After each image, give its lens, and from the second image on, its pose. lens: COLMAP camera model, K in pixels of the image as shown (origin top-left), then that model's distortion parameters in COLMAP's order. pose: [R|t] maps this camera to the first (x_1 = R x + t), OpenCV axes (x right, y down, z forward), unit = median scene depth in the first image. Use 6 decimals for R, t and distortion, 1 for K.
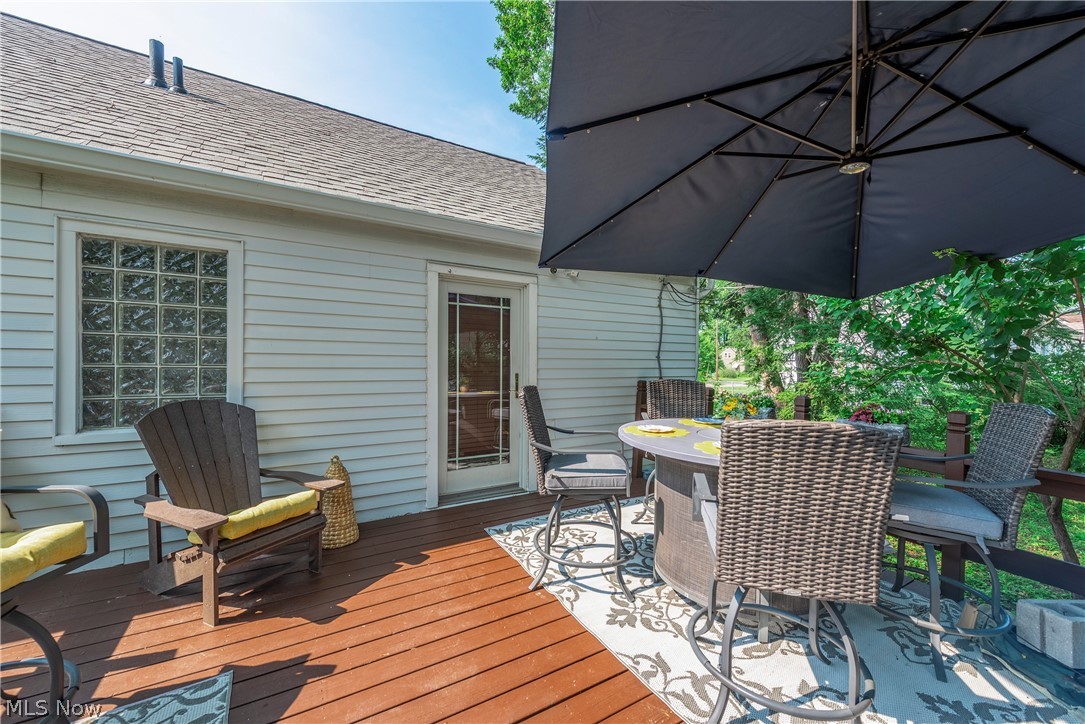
lens RADIAL K [[429.7, 0, 548.4], [0, 429.7, 364.2], [0, 0, 1]] dist [-0.002246, -0.000339]
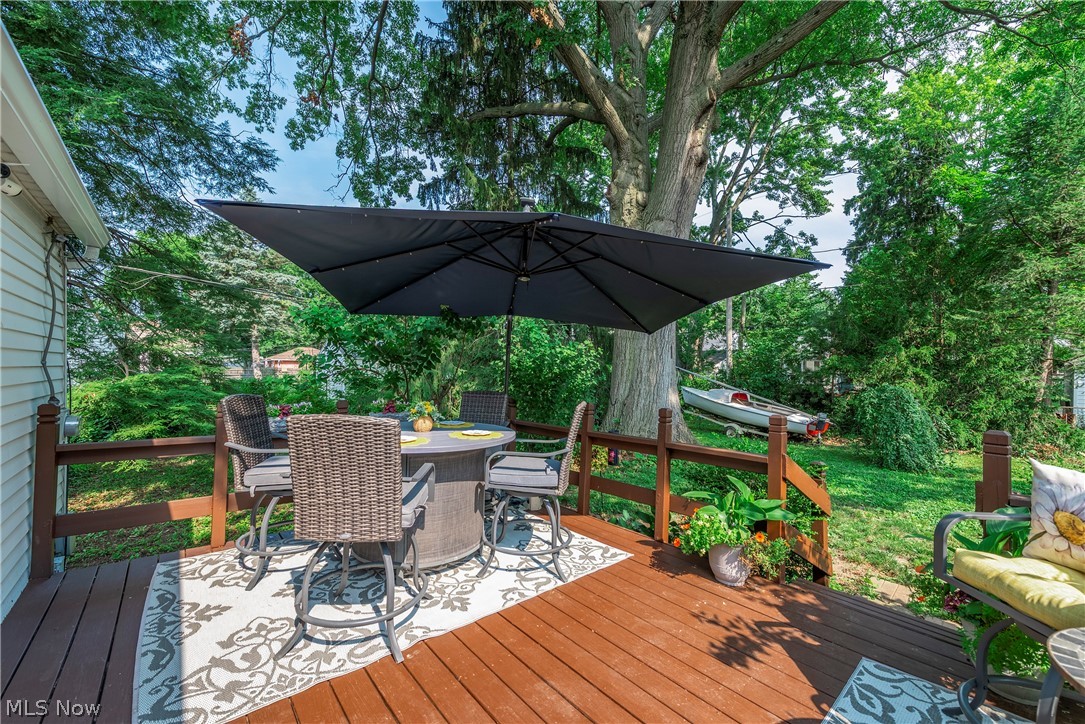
lens RADIAL K [[429.7, 0, 544.0], [0, 429.7, 364.7], [0, 0, 1]] dist [-0.002246, -0.000339]
pose [[-0.172961, -0.006032, 0.984910, -0.816191], [0.002509, 0.999975, 0.006565, -0.028248], [-0.984926, 0.003607, -0.172941, 0.824813]]
